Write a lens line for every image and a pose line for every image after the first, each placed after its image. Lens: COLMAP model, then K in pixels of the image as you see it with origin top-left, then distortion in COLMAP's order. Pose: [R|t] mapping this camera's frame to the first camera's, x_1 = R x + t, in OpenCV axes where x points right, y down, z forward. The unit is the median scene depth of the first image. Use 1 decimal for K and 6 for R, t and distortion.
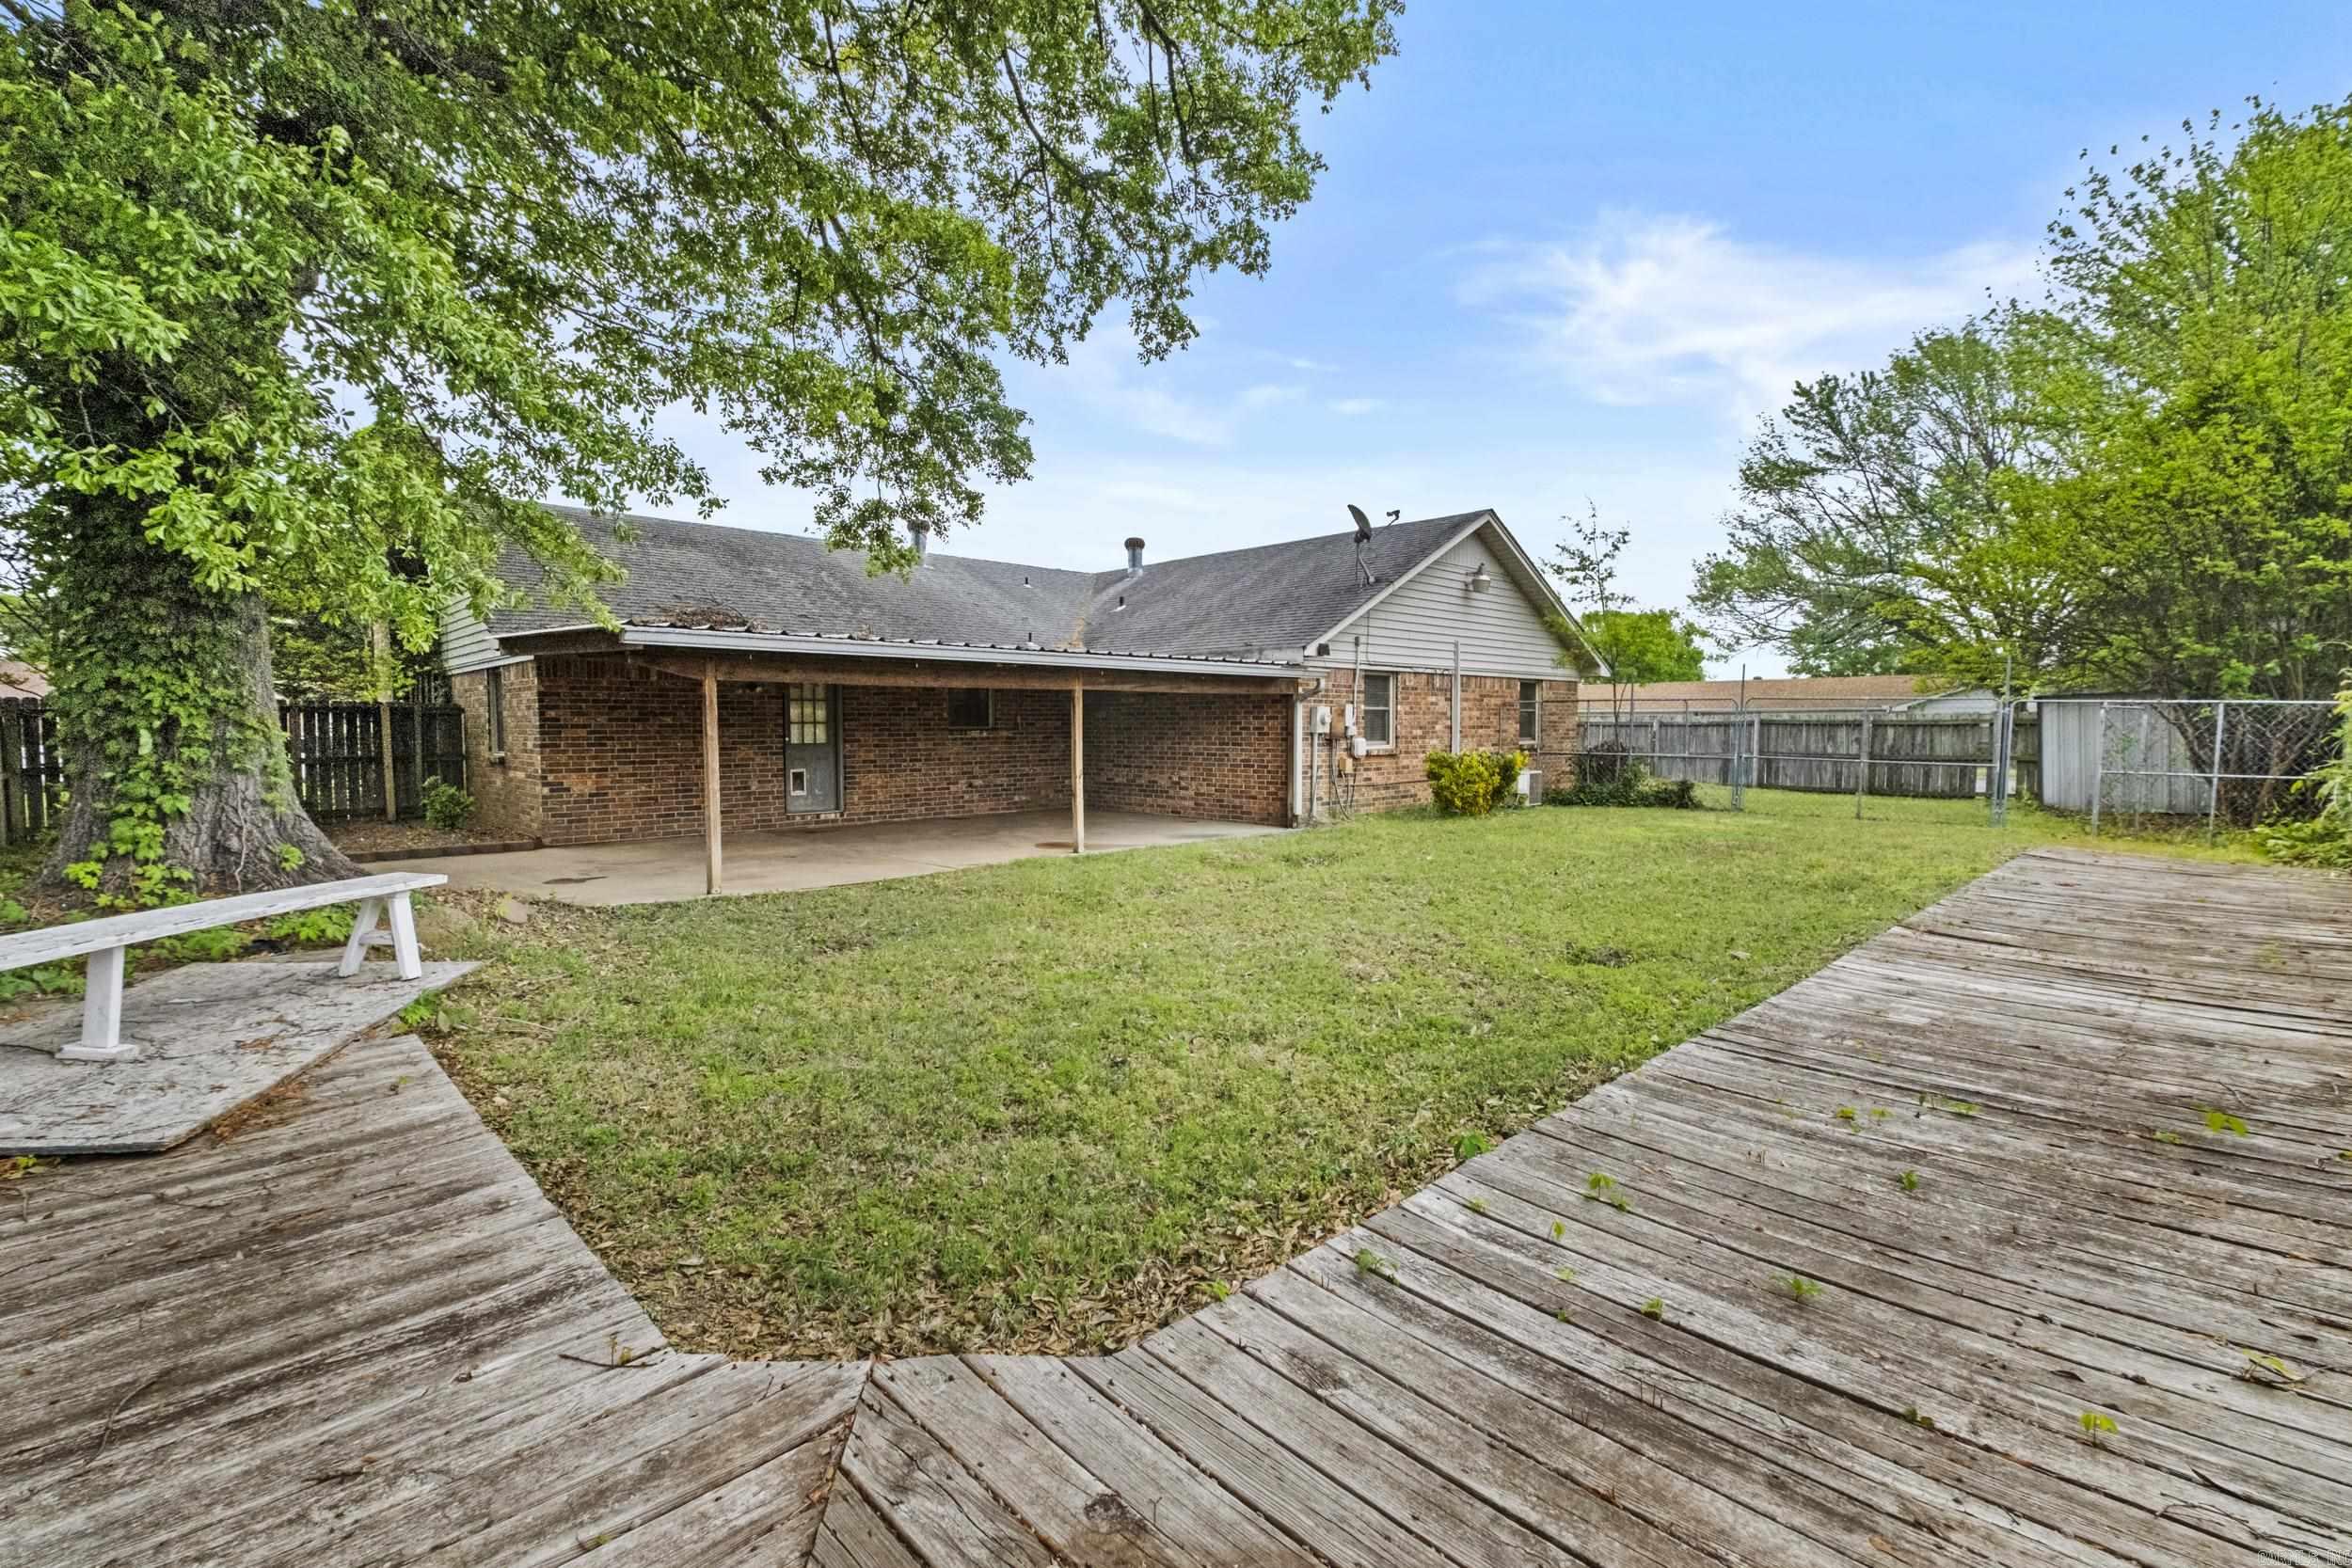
lens RADIAL K [[1026.4, 0, 1178.0], [0, 1026.4, 774.4], [0, 0, 1]] dist [0.007103, -0.000230]
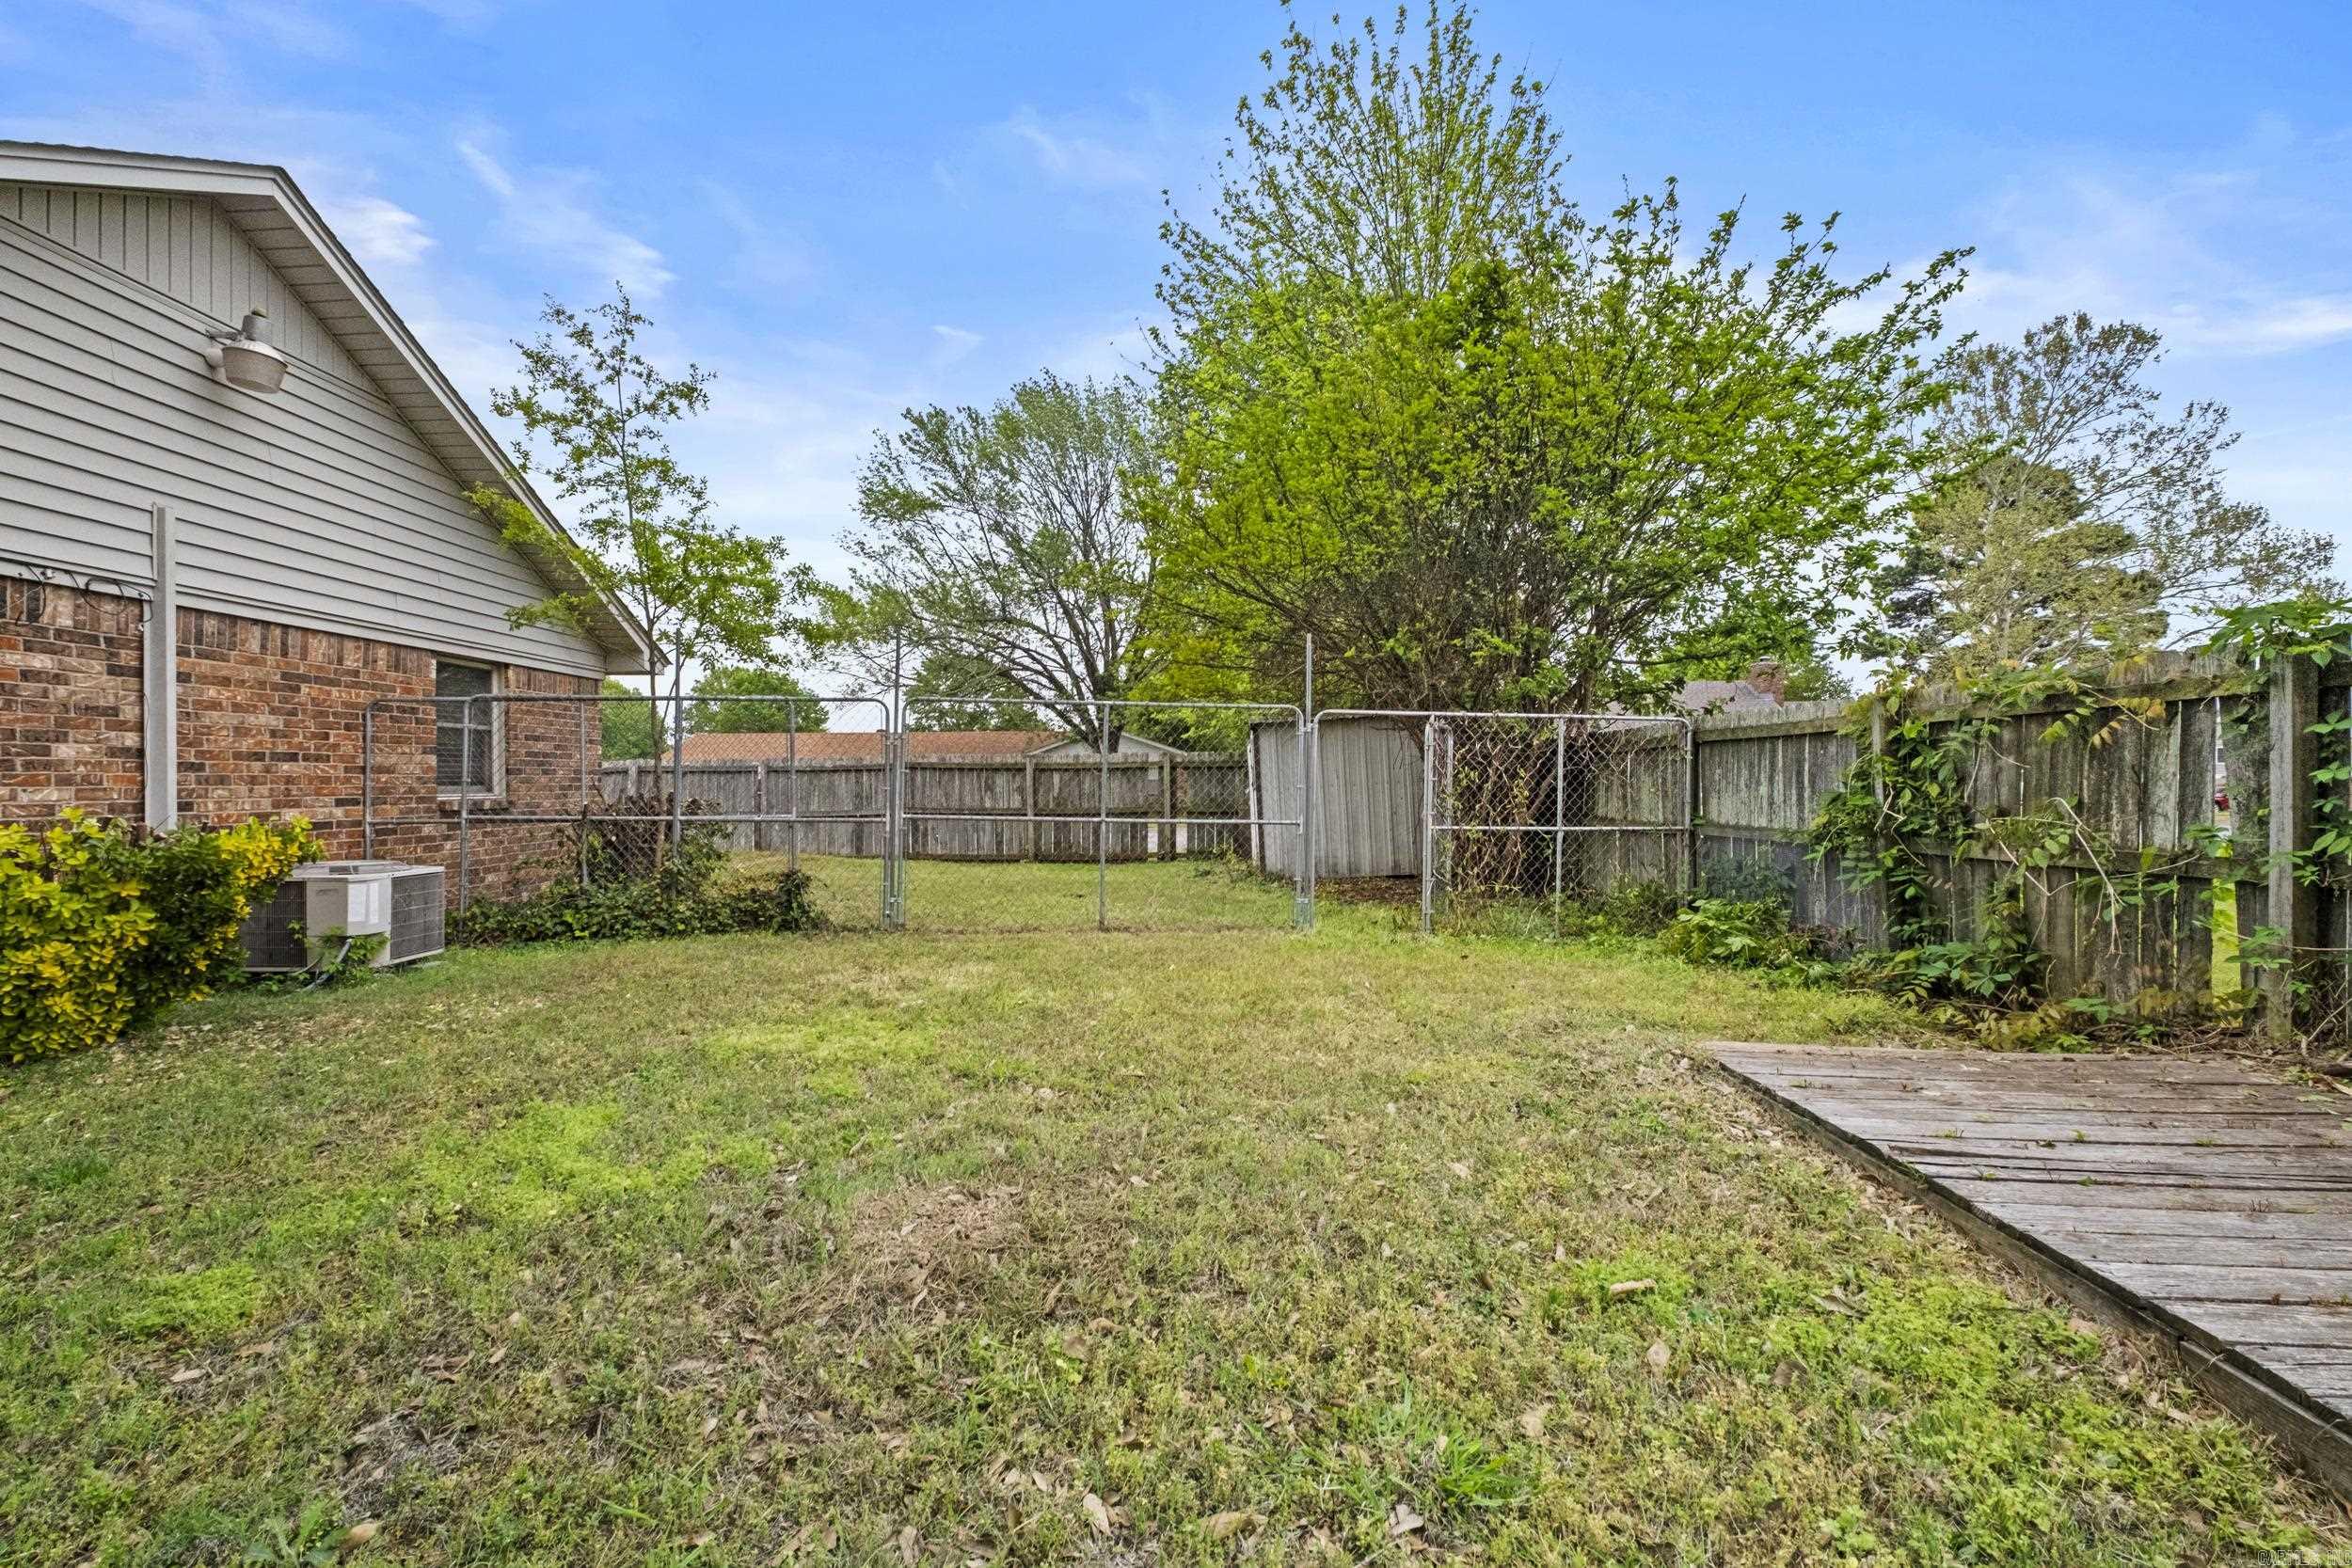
lens RADIAL K [[1026.4, 0, 1176.2], [0, 1026.4, 775.9], [0, 0, 1]] dist [0.007103, -0.000230]
pose [[0.696970, 0.005207, 0.717081, 0.264388], [0.033131, 0.998672, -0.039454, -0.012822], [-0.716334, 0.051256, 0.695872, 0.518029]]
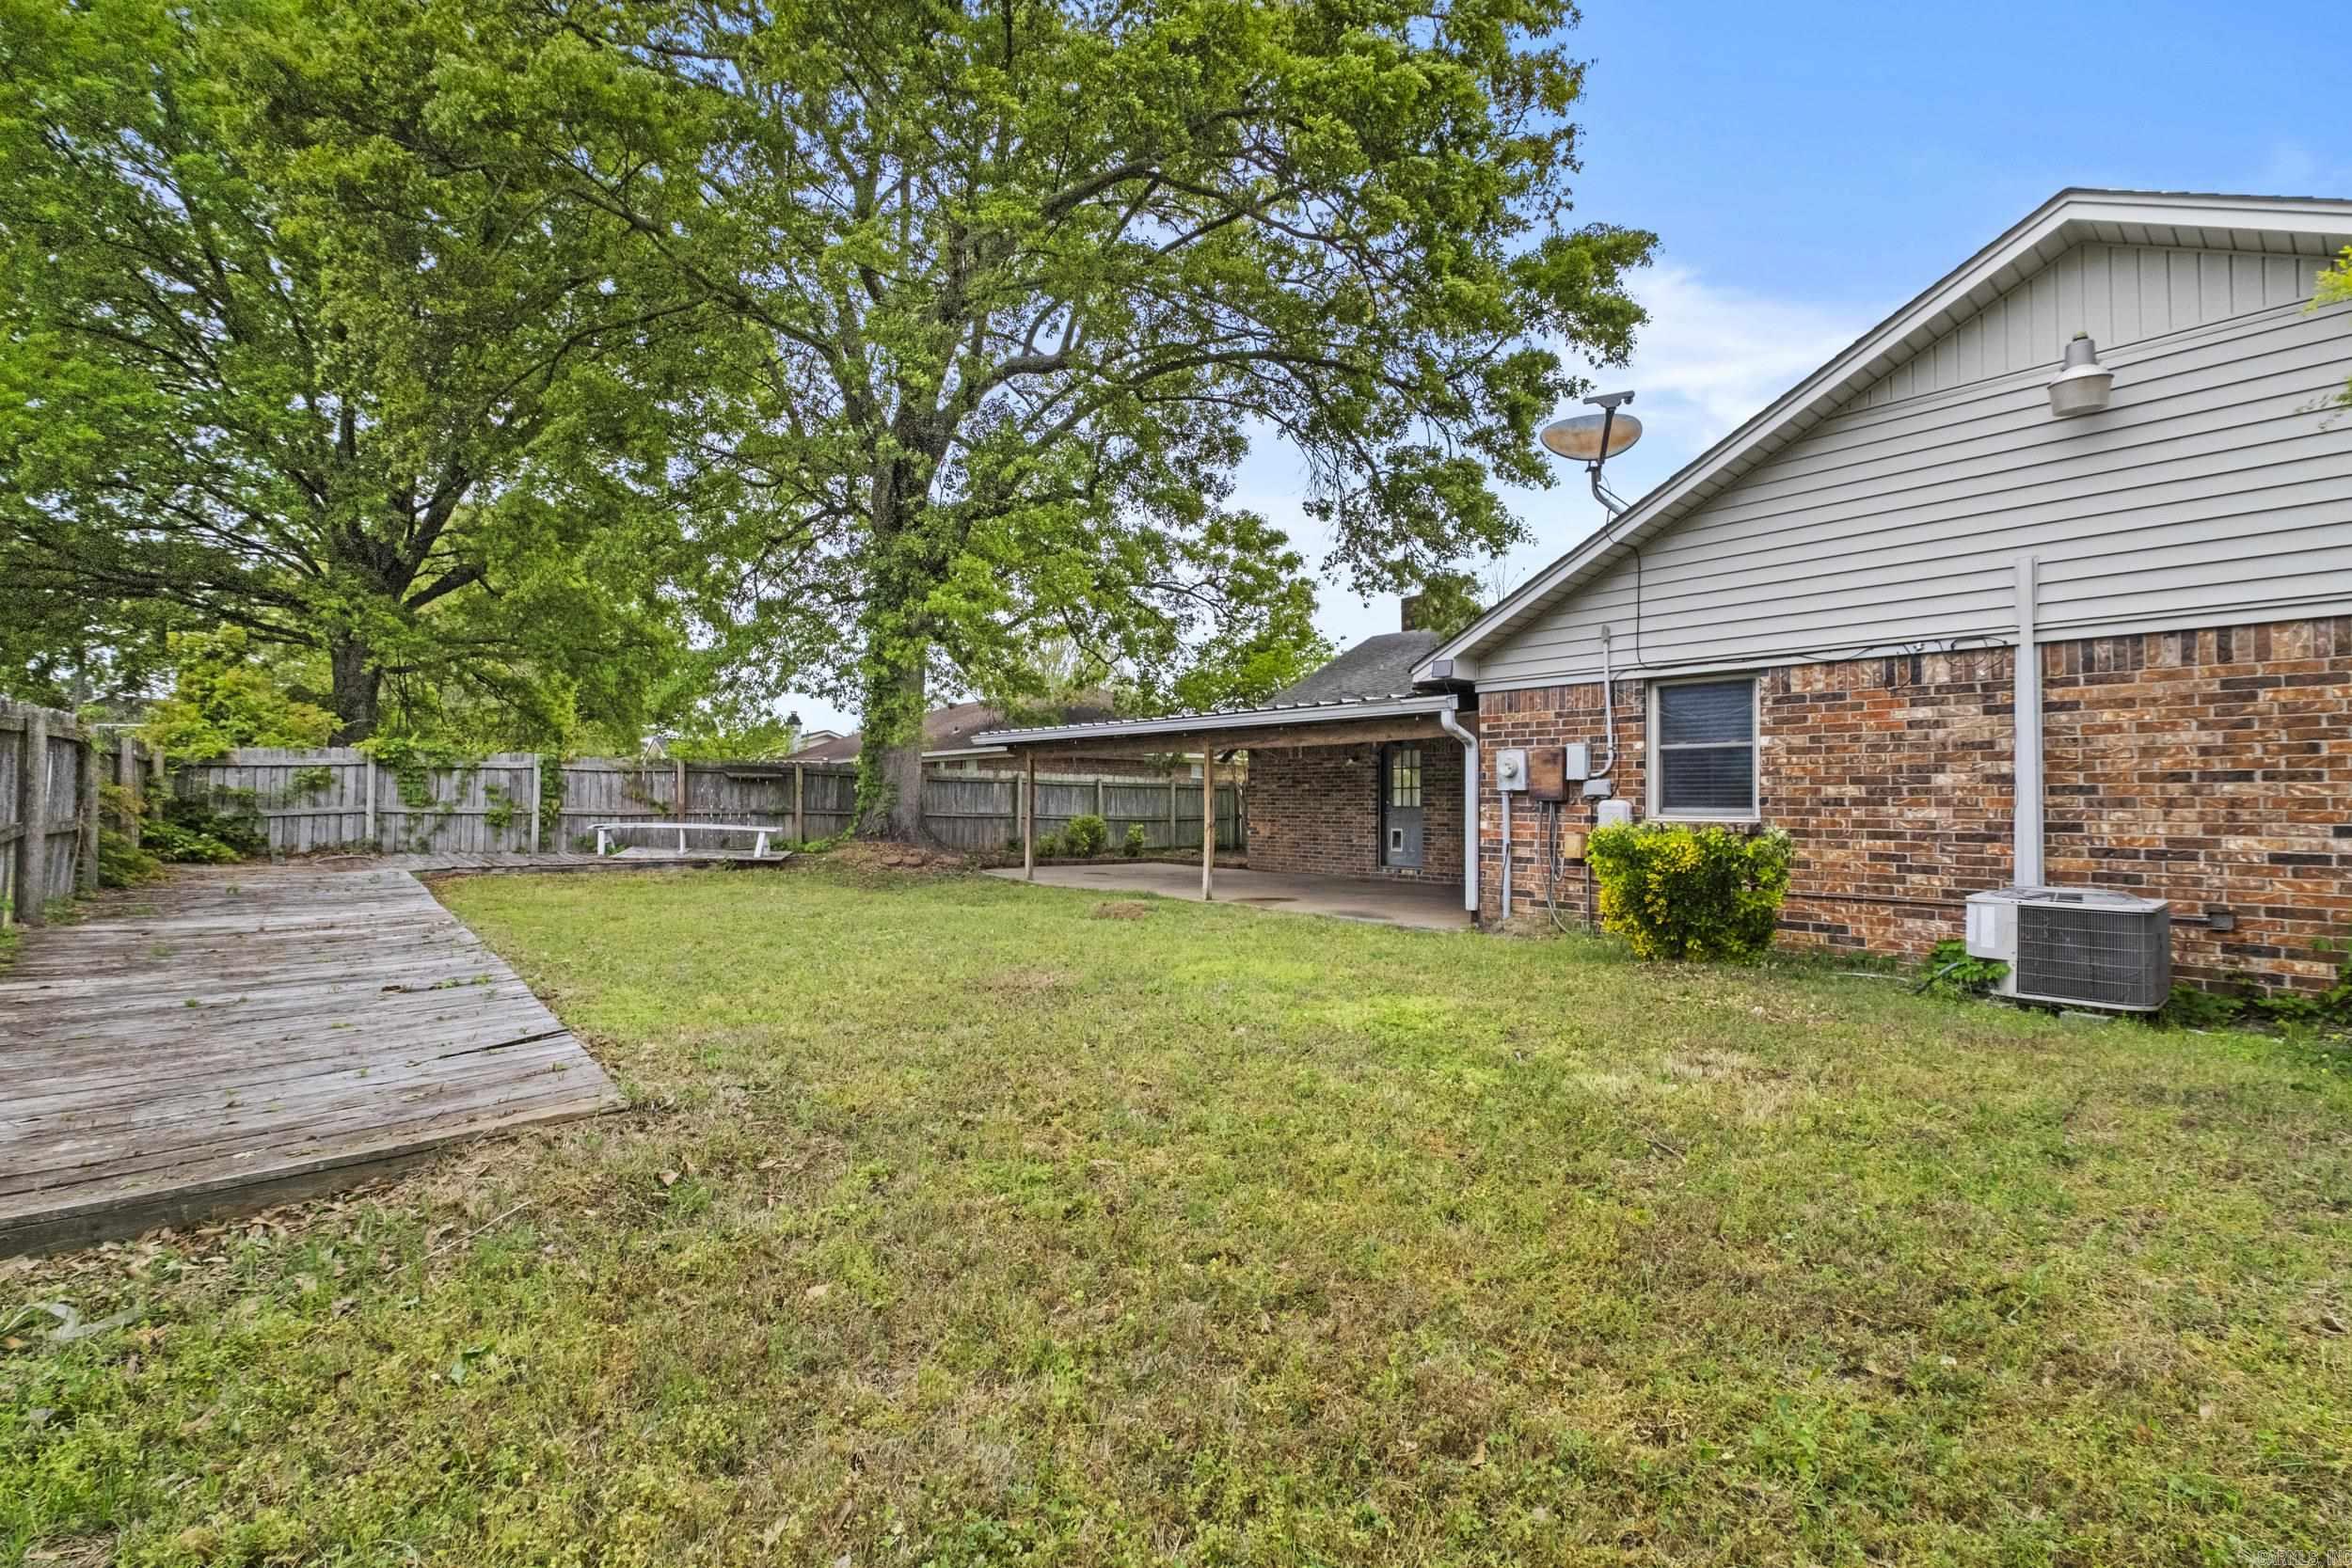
lens RADIAL K [[1026.4, 0, 1178.9], [0, 1026.4, 784.8], [0, 0, 1]] dist [0.007103, -0.000230]
pose [[-0.036398, -0.018336, -0.999169, 0.688049], [-0.055339, 0.998334, -0.016305, -0.019199], [0.997804, 0.054699, -0.037352, 0.705992]]
